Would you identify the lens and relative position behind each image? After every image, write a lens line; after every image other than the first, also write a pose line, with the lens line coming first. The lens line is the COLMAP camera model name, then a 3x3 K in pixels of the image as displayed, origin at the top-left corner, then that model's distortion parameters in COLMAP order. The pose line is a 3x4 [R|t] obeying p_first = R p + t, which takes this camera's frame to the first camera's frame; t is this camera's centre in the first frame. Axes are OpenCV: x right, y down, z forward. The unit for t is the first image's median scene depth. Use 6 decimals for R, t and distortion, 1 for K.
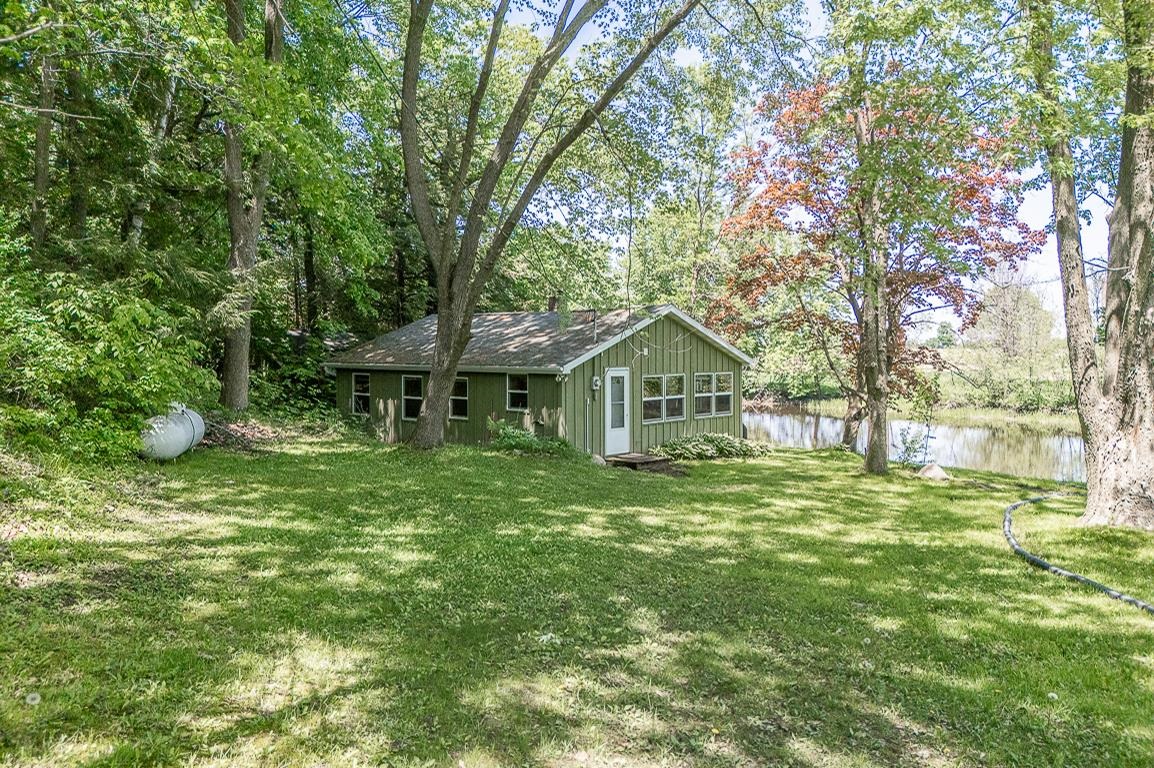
lens RADIAL K [[858.1, 0, 573.3], [0, 858.1, 376.9], [0, 0, 1]] dist [0.069188, -0.070261]
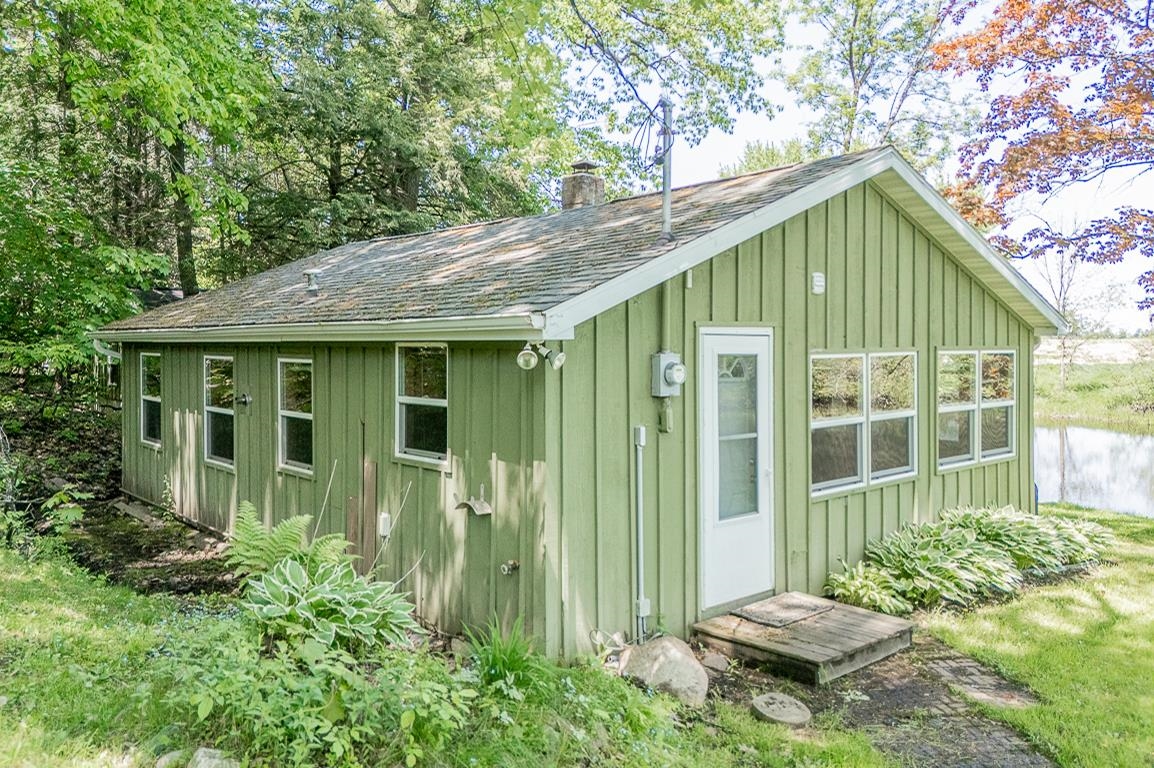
lens RADIAL K [[858.1, 0, 563.6], [0, 858.1, 352.9], [0, 0, 1]] dist [0.069188, -0.070261]
pose [[0.996201, 0.000340, -0.087080, 0.013958], [-0.002076, 0.999801, -0.019848, 0.004970], [0.087056, 0.019954, 0.996004, 0.634211]]
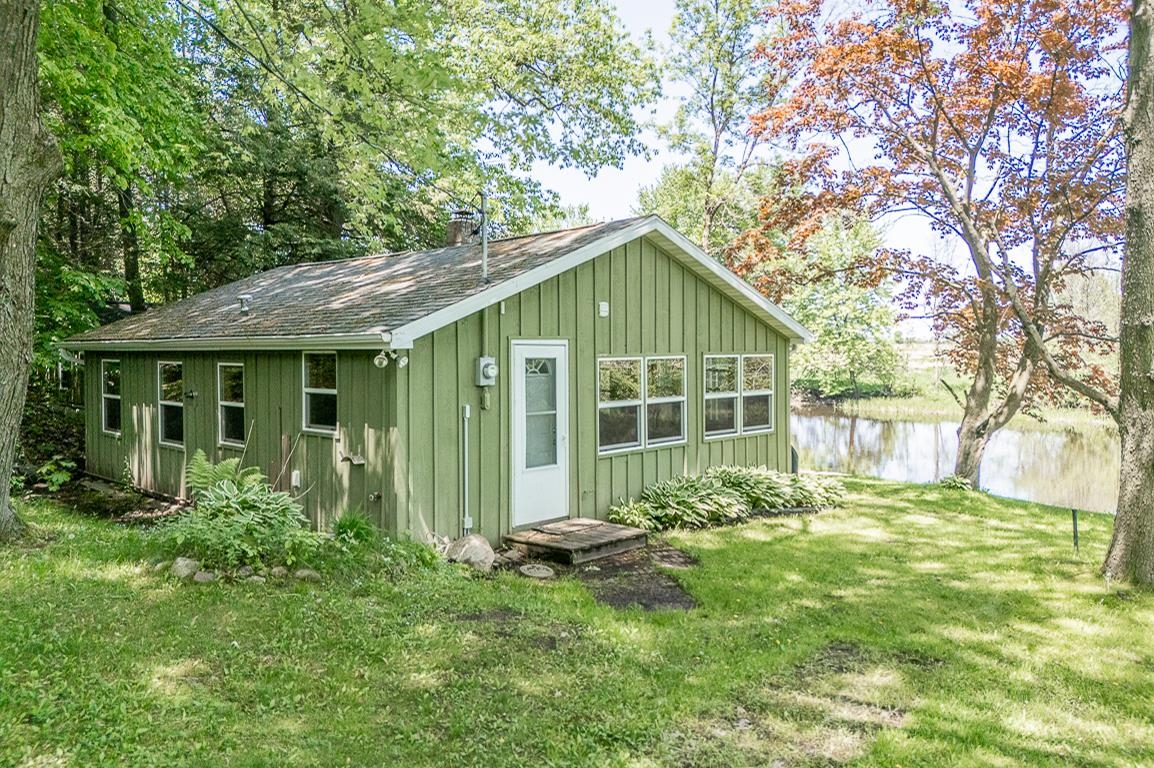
lens RADIAL K [[858.1, 0, 590.2], [0, 858.1, 364.5], [0, 0, 1]] dist [0.069188, -0.070261]
pose [[0.999990, -0.004444, -0.000591, 0.074657], [0.004436, 0.999902, -0.013247, 0.008891], [0.000650, 0.013244, 0.999912, 0.493210]]
